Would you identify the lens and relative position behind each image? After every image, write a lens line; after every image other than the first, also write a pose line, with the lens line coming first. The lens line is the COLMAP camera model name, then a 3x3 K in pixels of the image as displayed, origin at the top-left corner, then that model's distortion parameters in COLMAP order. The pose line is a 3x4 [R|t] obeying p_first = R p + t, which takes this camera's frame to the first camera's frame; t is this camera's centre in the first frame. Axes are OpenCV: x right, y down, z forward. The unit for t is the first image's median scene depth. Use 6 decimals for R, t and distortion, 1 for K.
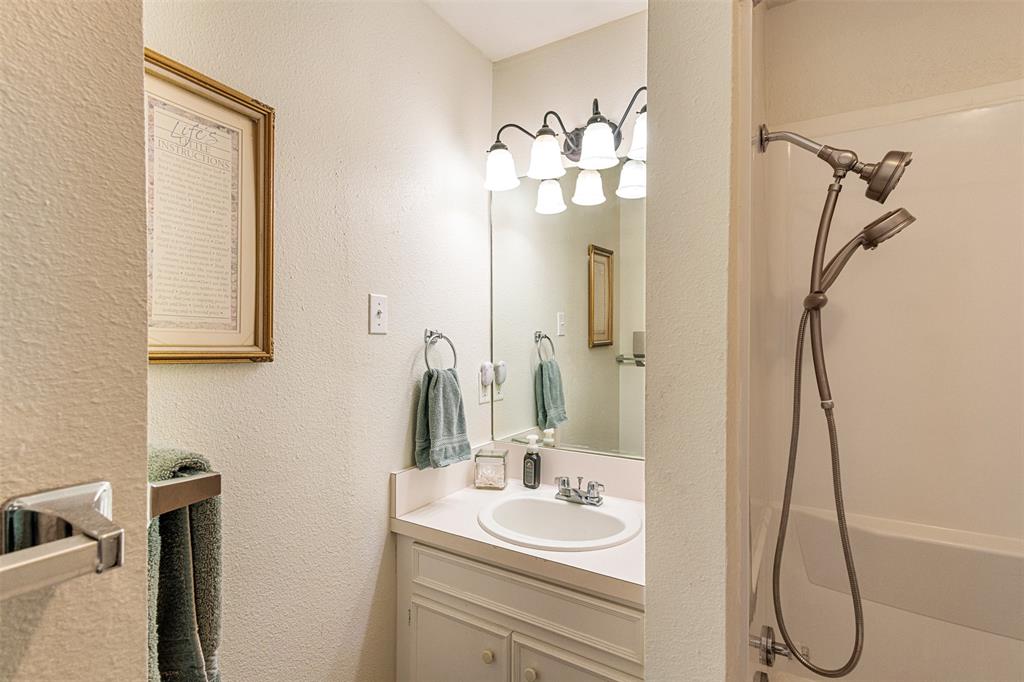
lens RADIAL K [[474.0, 0, 510.9], [0, 474.0, 341.2], [0, 0, 1]] dist [0.010561, -0.000099]
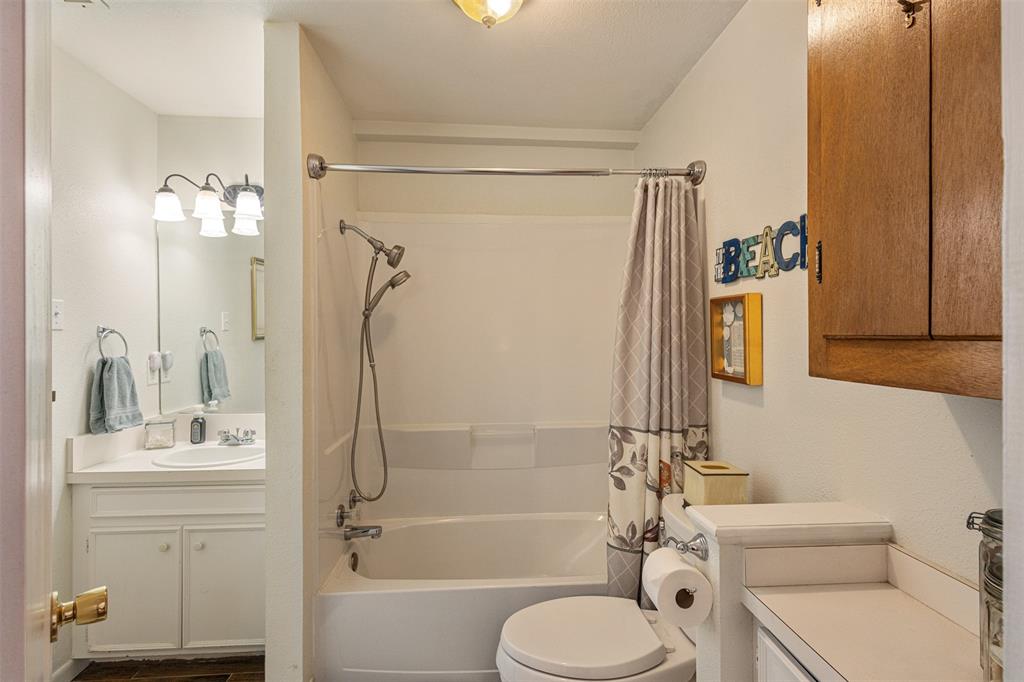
lens RADIAL K [[474.0, 0, 502.3], [0, 474.0, 334.1], [0, 0, 1]] dist [0.010561, -0.000099]
pose [[0.815813, -0.006863, 0.578275, -0.034622], [0.007837, 0.999969, 0.000811, 0.003520], [-0.578262, 0.003871, 0.815842, -0.667086]]
